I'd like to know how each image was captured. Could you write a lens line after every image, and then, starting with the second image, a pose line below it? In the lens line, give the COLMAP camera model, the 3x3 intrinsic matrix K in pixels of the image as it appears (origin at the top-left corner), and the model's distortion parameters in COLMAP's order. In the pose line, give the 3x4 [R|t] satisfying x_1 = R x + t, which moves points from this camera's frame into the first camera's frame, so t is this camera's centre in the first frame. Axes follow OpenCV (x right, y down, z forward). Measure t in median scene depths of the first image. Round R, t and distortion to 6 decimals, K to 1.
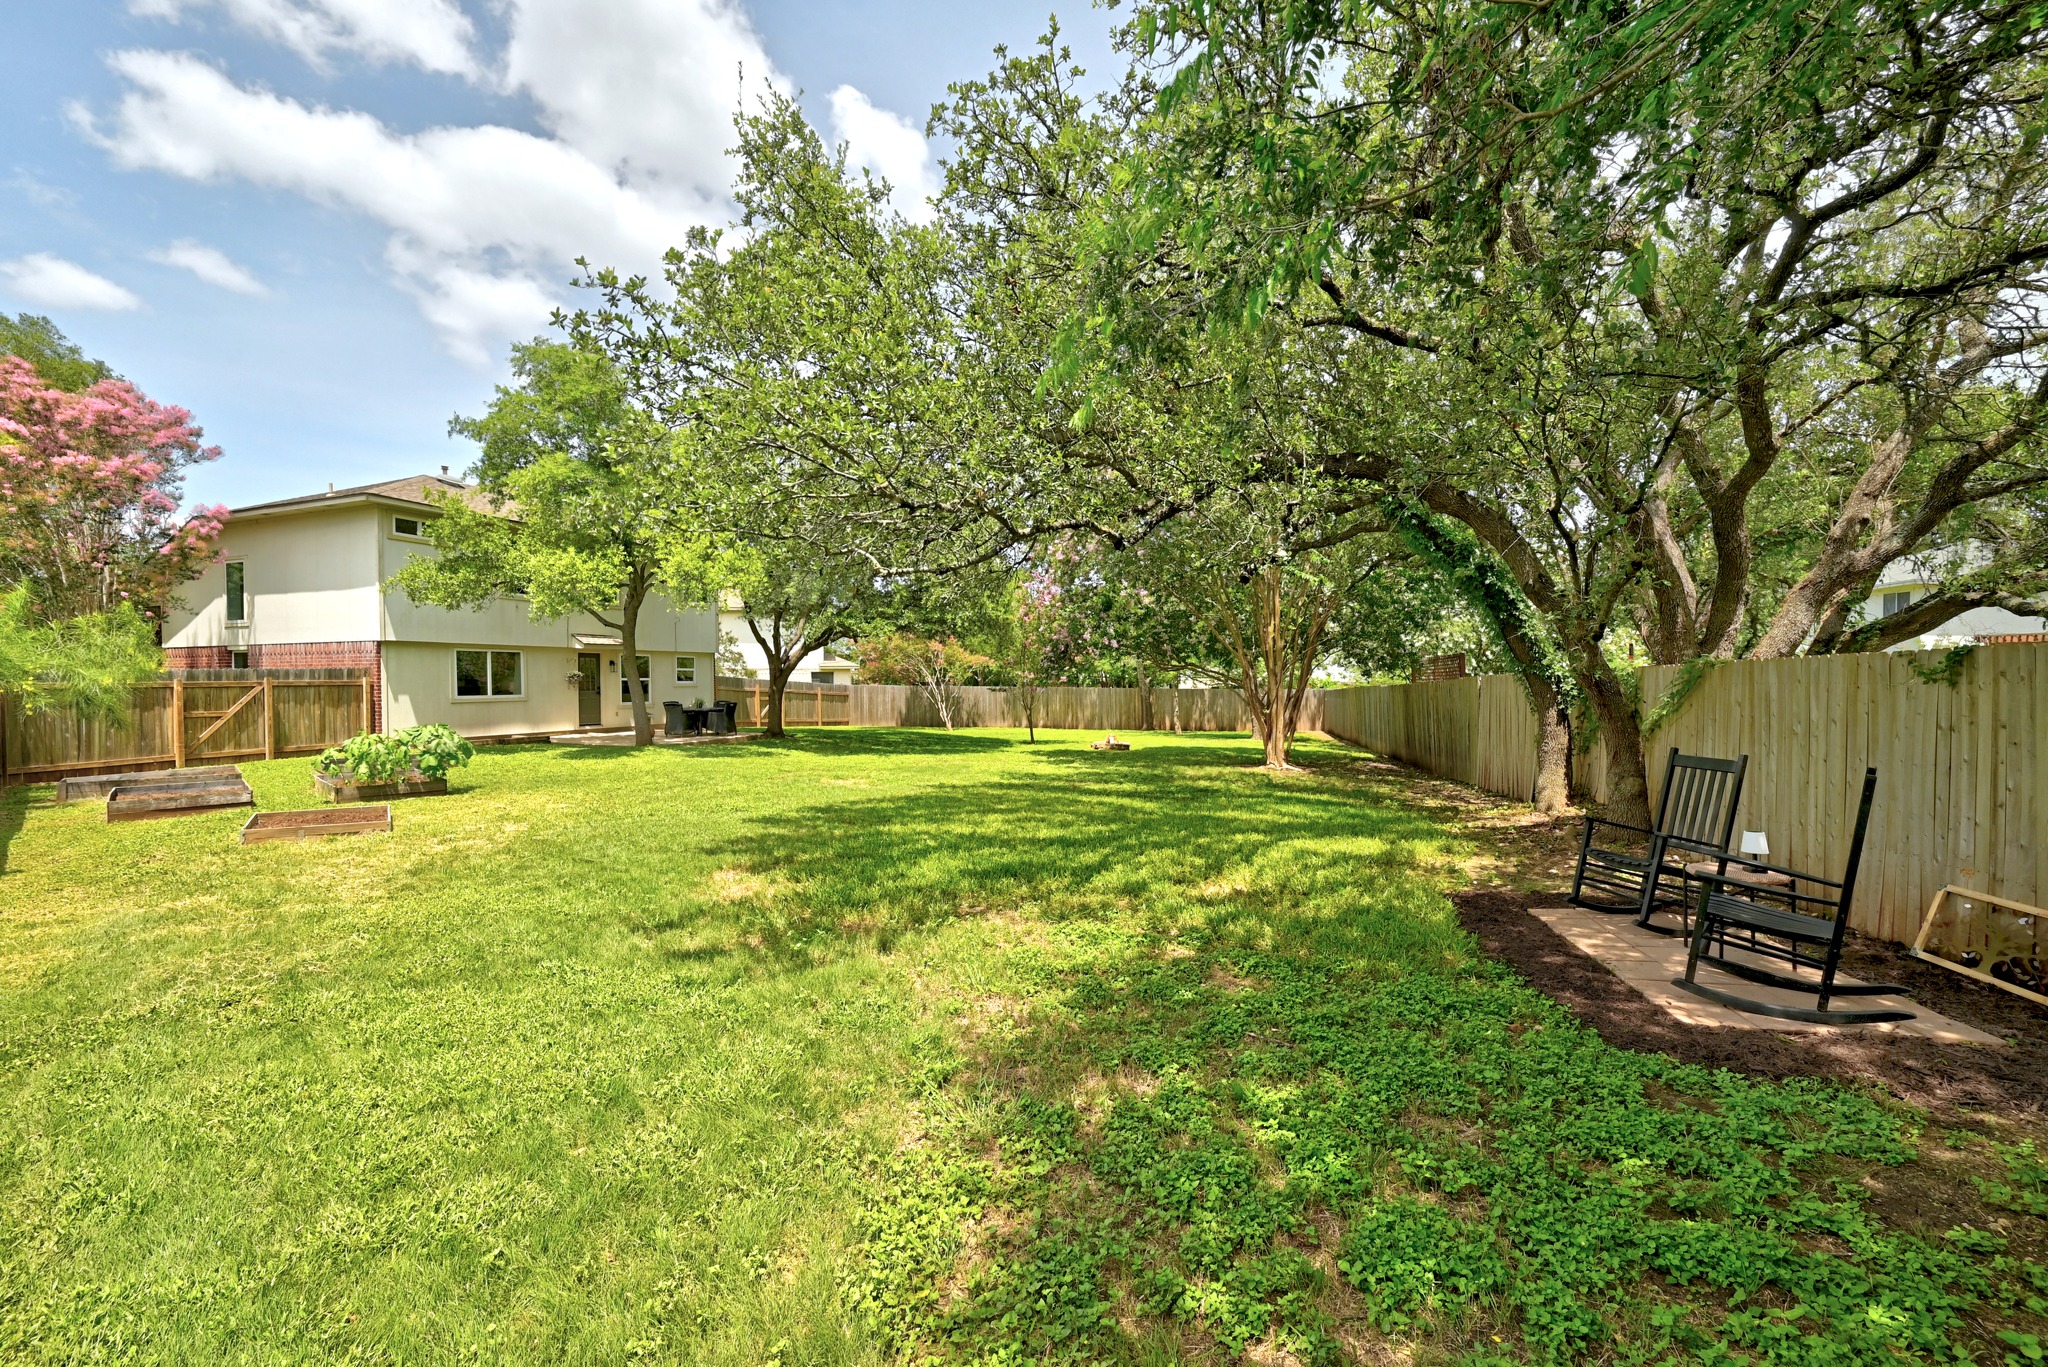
lens RADIAL K [[818.2, 0, 1028.1], [0, 818.2, 679.0], [0, 0, 1]] dist [0.001131, -0.000106]
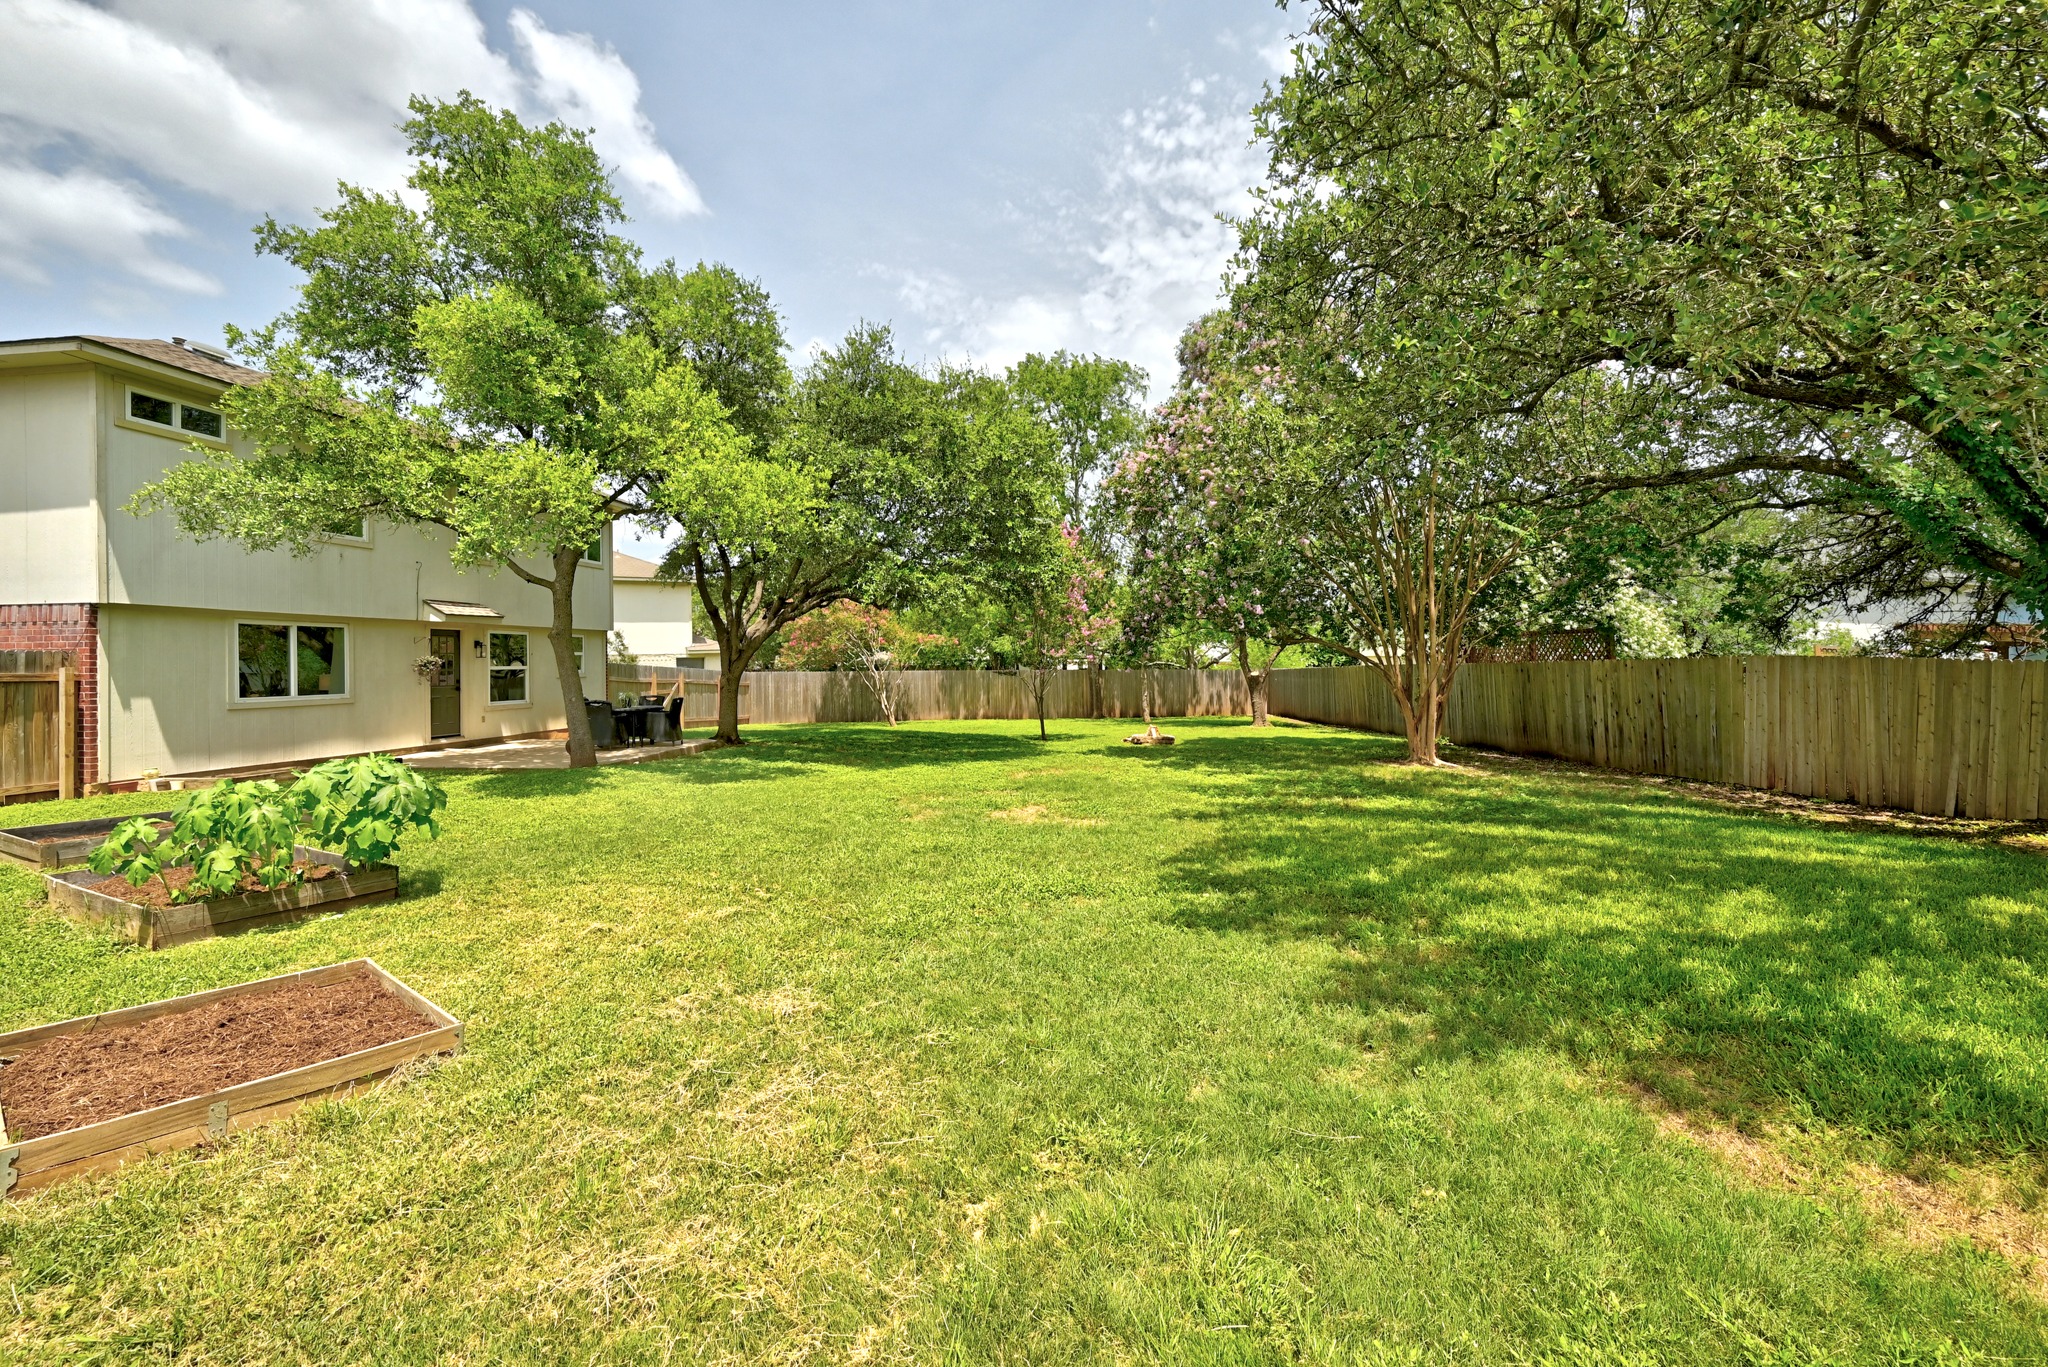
lens RADIAL K [[841.3, 0, 1026.3], [0, 841.3, 648.9], [0, 0, 1]] dist [0.000427, -0.000092]
pose [[0.970157, -0.009768, 0.242280, -0.294431], [0.014746, 0.999716, -0.018744, 0.005348], [-0.242028, 0.021758, 0.970025, 0.264895]]
